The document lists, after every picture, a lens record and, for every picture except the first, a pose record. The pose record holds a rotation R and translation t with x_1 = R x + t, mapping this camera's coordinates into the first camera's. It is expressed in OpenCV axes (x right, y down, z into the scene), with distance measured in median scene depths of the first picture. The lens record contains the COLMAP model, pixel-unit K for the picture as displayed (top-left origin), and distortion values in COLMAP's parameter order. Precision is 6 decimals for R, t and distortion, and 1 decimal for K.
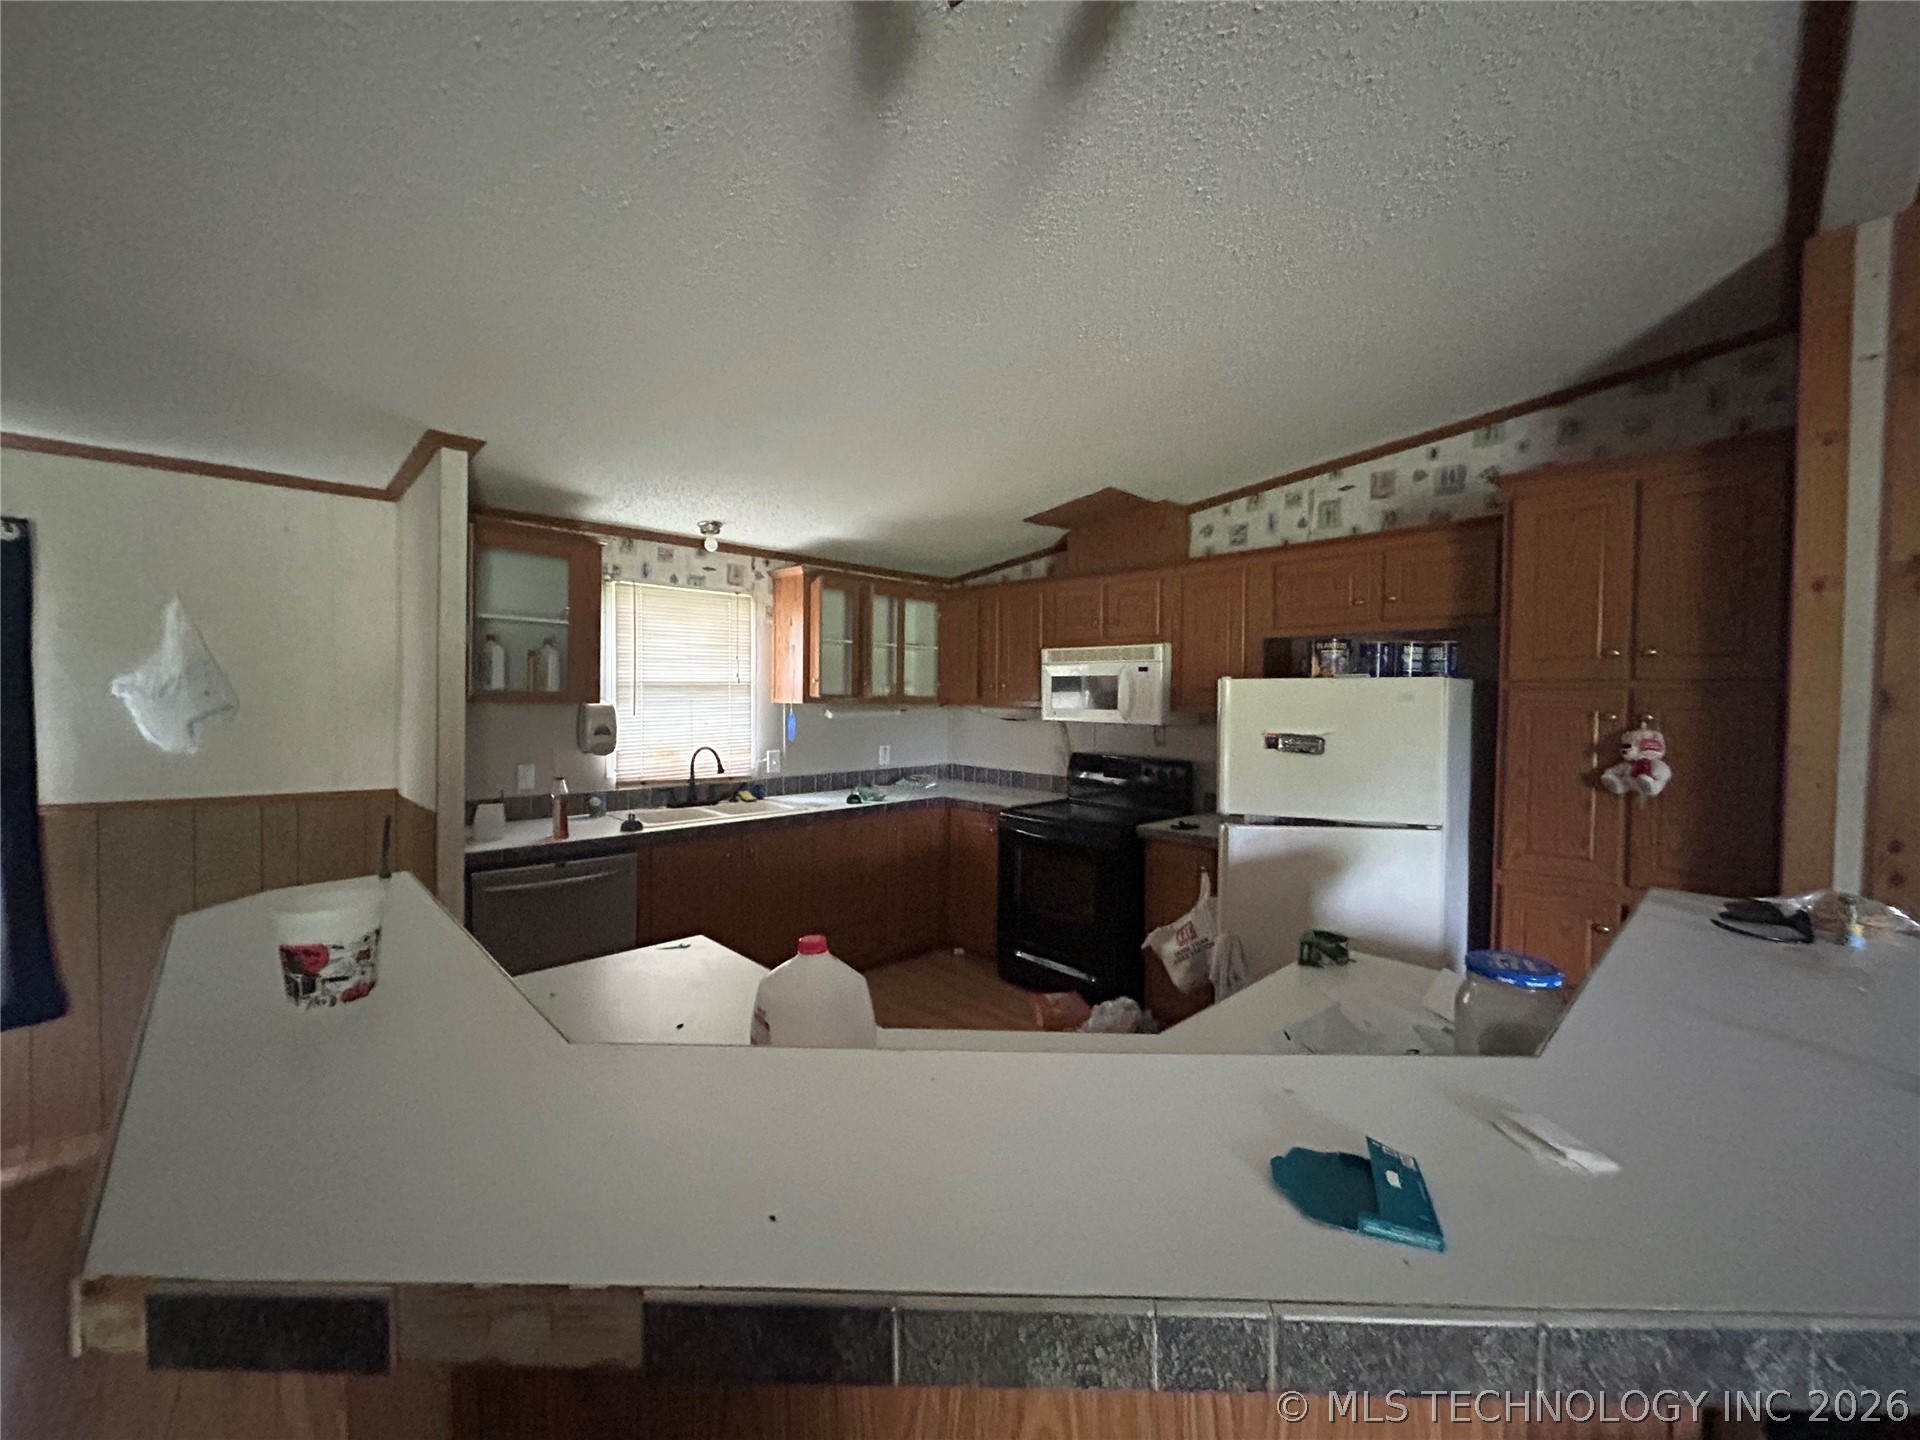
lens RADIAL K [[767.3, 0, 963.8], [0, 767.3, 720.5], [0, 0, 1]] dist [-0.003468, -0.000257]
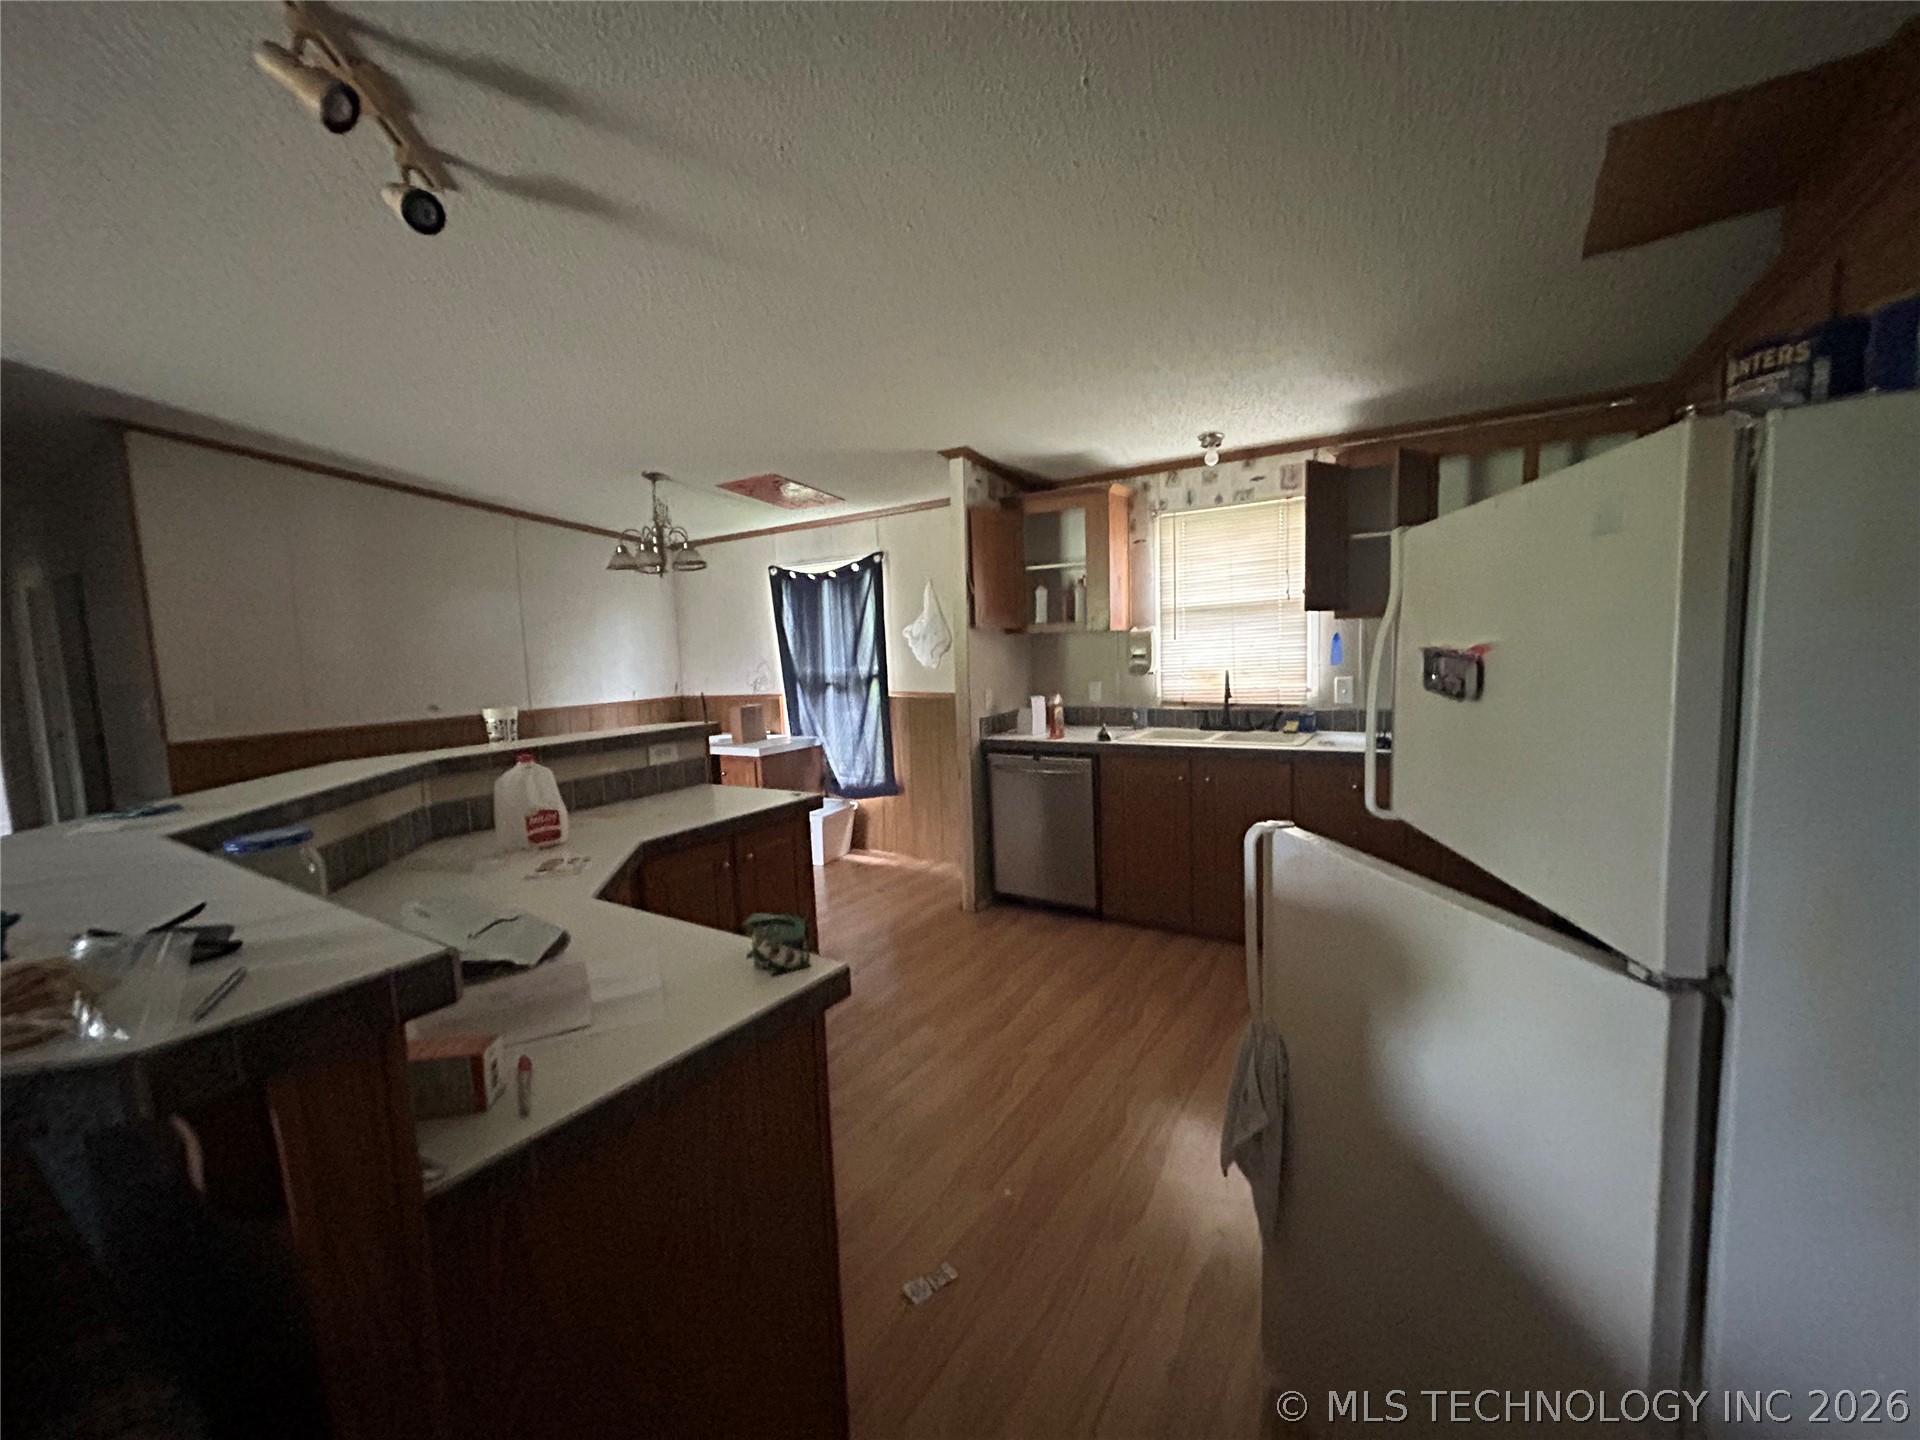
lens RADIAL K [[767.3, 0, 963.8], [0, 767.3, 720.5], [0, 0, 1]] dist [-0.003468, -0.000257]
pose [[0.238416, 0.078295, -0.968002, 0.502971], [0.014550, 0.996345, 0.084171, 0.010377], [0.971054, -0.034152, 0.236405, 0.425949]]
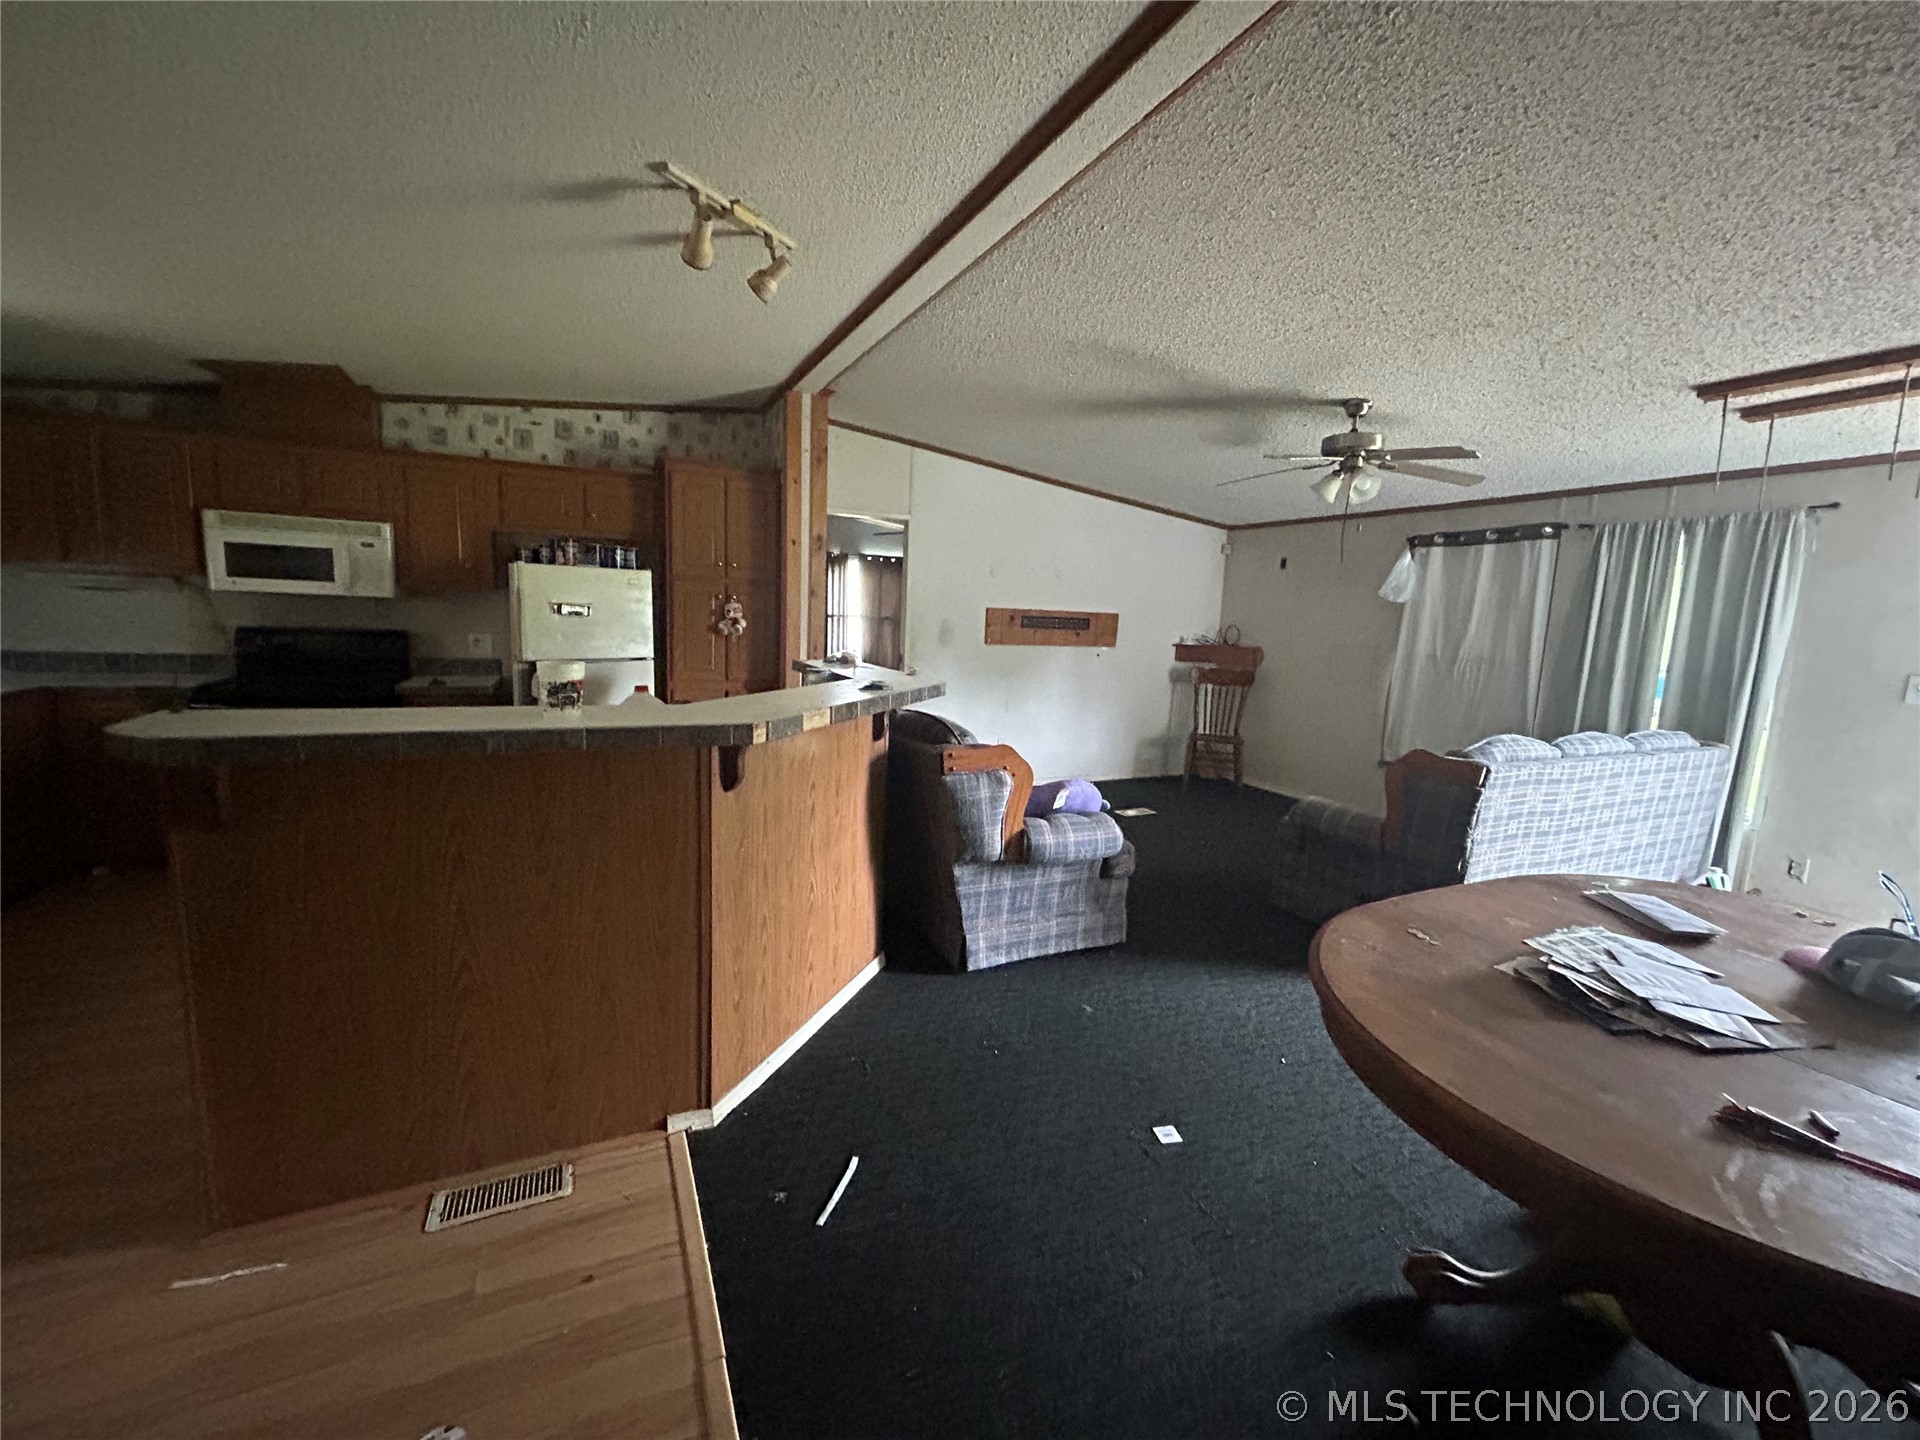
lens RADIAL K [[767.3, 0, 963.8], [0, 767.3, 720.5], [0, 0, 1]] dist [-0.003468, -0.000257]
pose [[0.317037, -0.121522, 0.940596, -0.504338], [-0.007400, 0.991410, 0.130582, 0.029164], [-0.948384, -0.048360, 0.313414, -0.140027]]
